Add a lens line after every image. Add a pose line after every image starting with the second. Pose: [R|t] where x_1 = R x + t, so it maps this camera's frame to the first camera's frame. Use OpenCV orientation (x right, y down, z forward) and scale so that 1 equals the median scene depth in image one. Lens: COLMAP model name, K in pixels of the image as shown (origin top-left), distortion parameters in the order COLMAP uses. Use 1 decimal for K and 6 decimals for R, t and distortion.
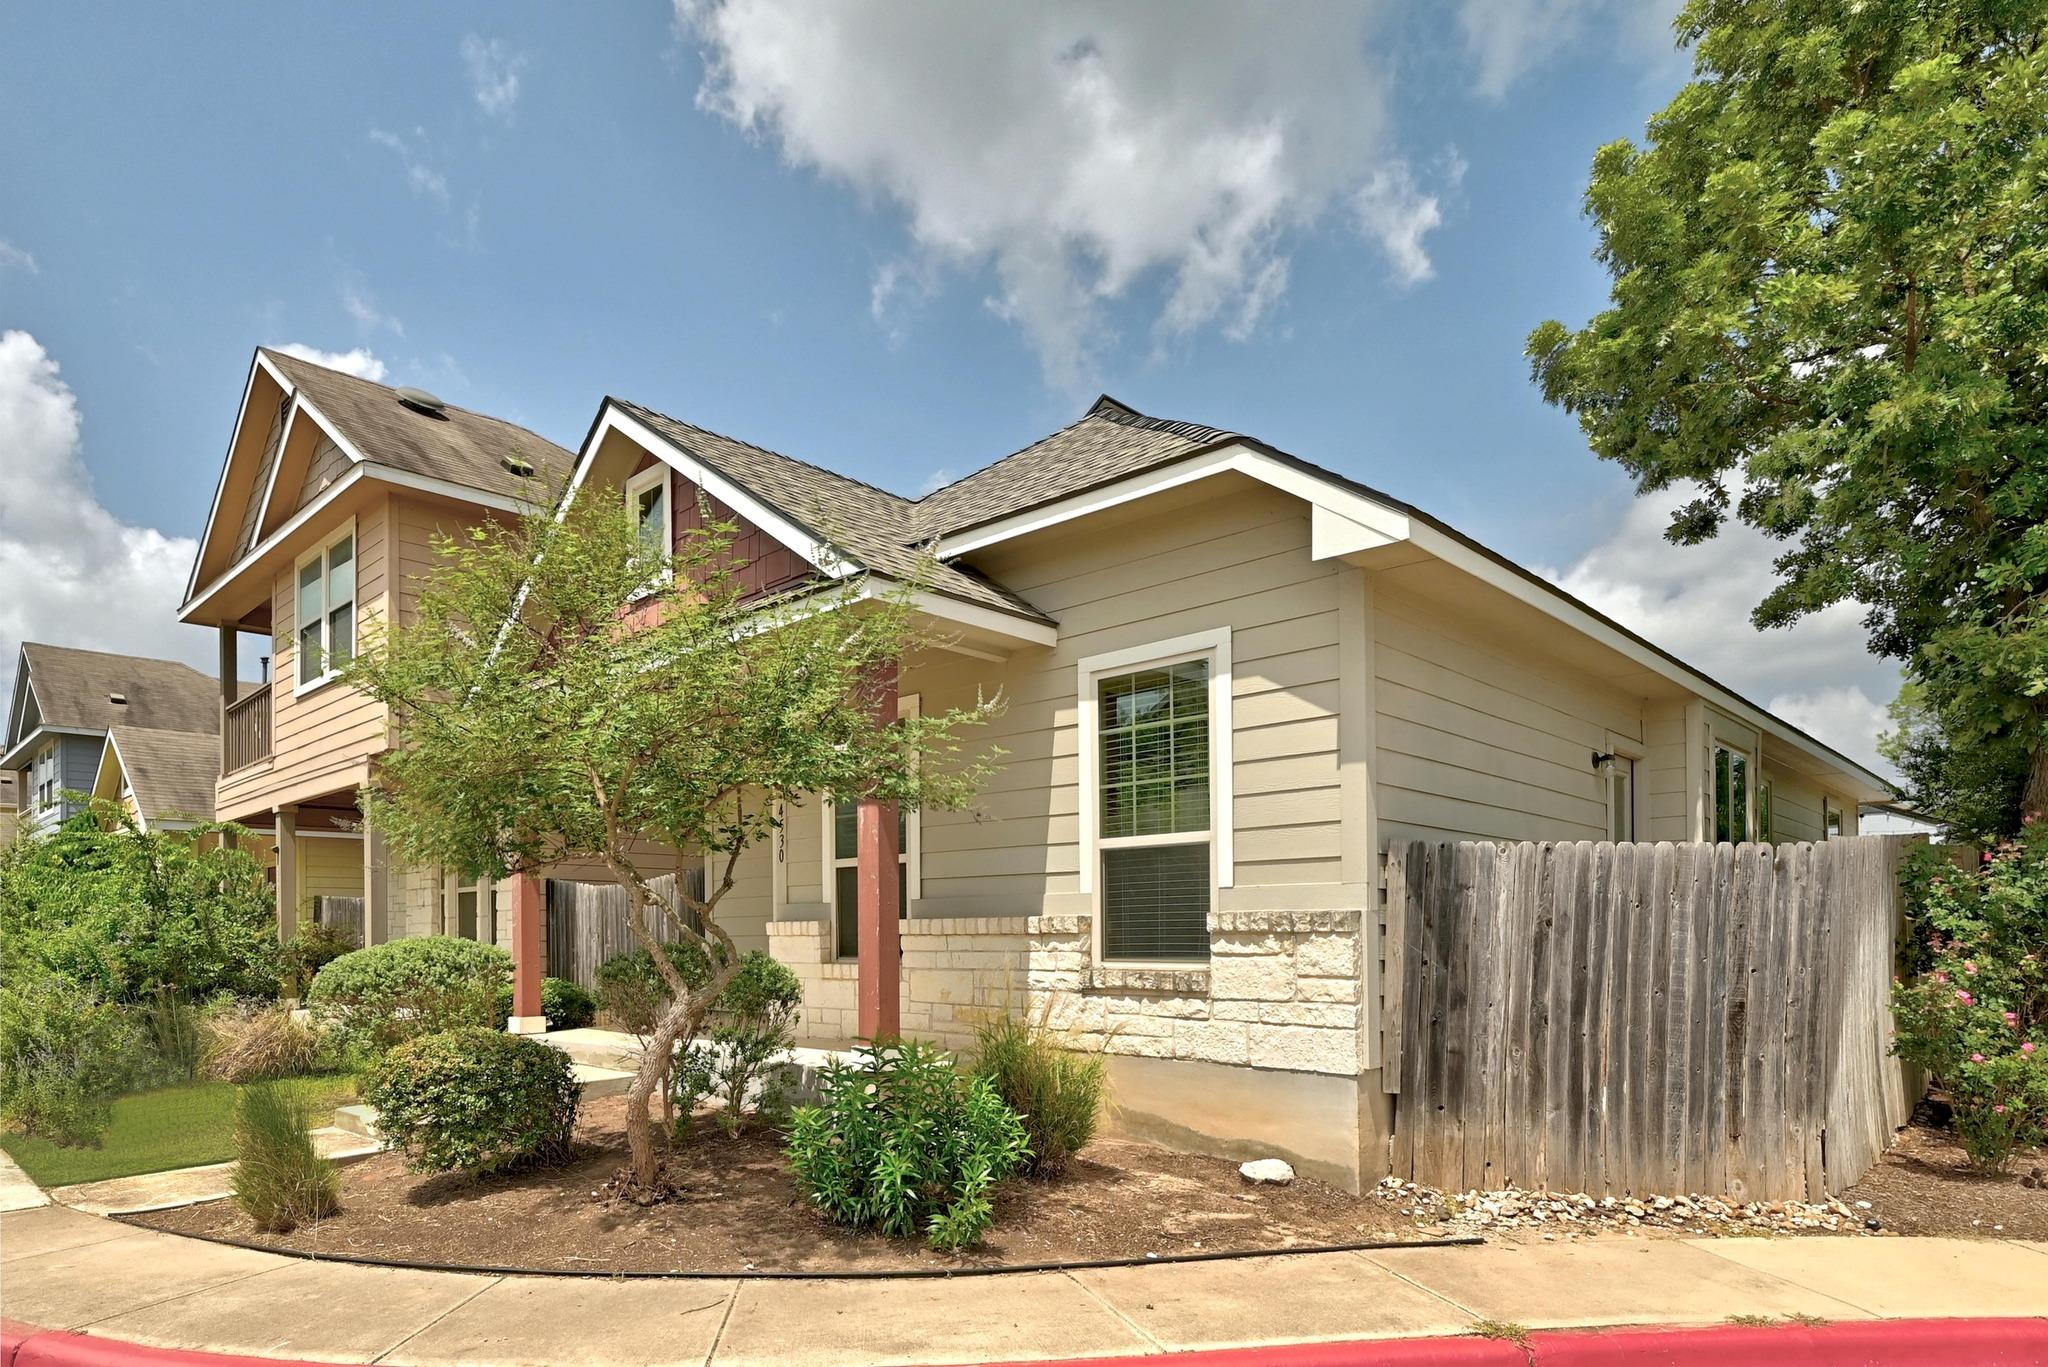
lens RADIAL K [[911.9, 0, 1022.2], [0, 911.9, 793.6], [0, 0, 1]] dist [0.028075, -0.000092]
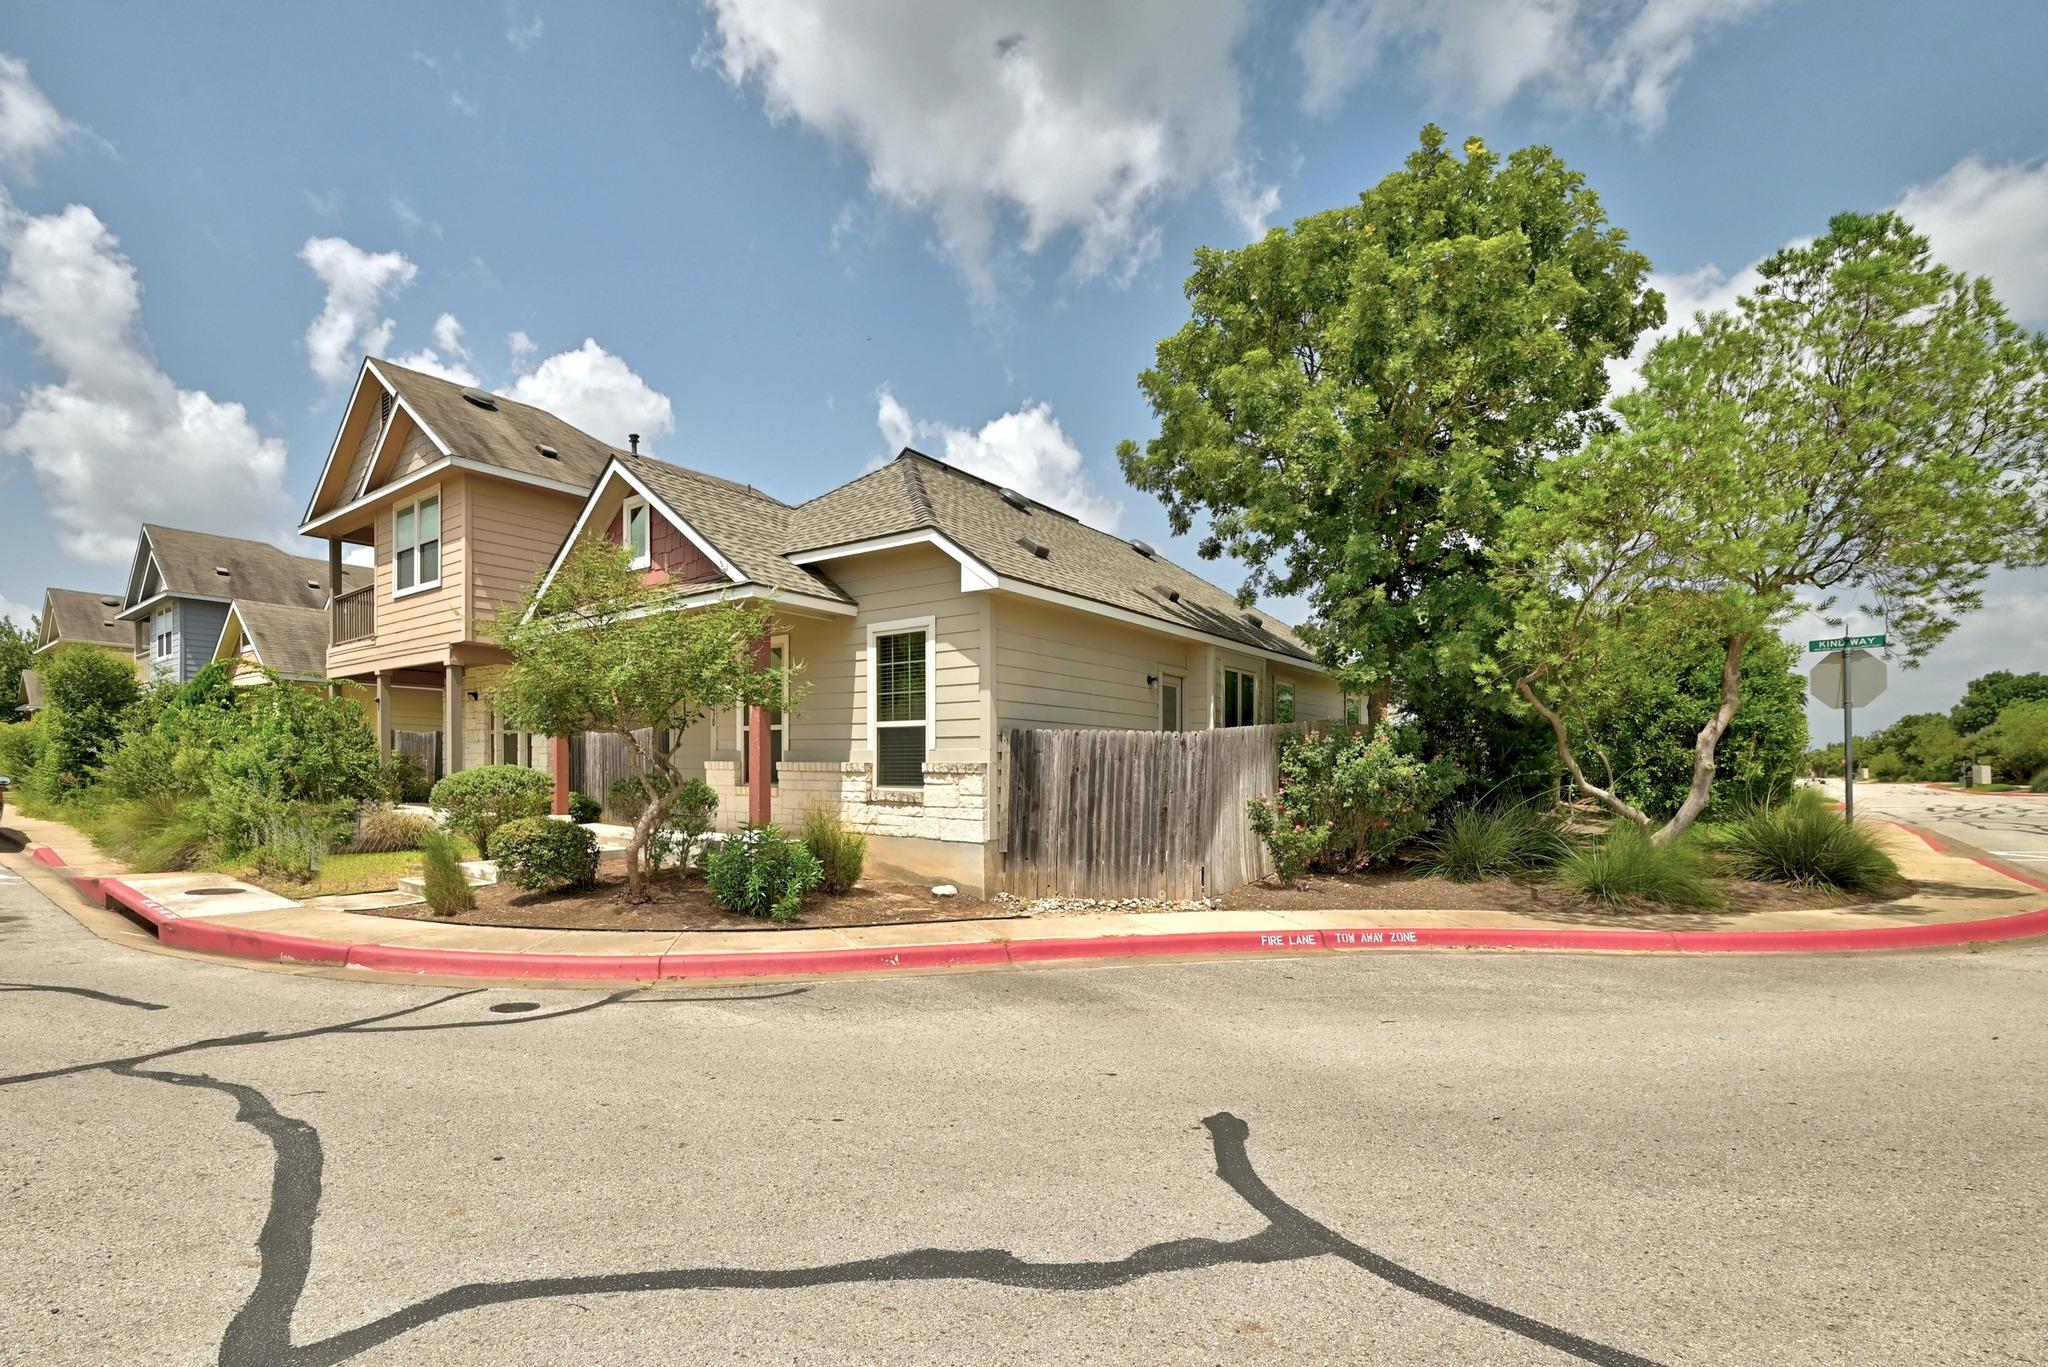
lens RADIAL K [[829.2, 0, 1019.1], [0, 829.2, 677.6], [0, 0, 1]] dist [0.001967, 0.000340]
pose [[0.999459, 0.012565, 0.030403, 0.337368], [-0.014109, 0.998593, 0.051115, -0.137229], [-0.029718, -0.051516, 0.998230, -0.728197]]
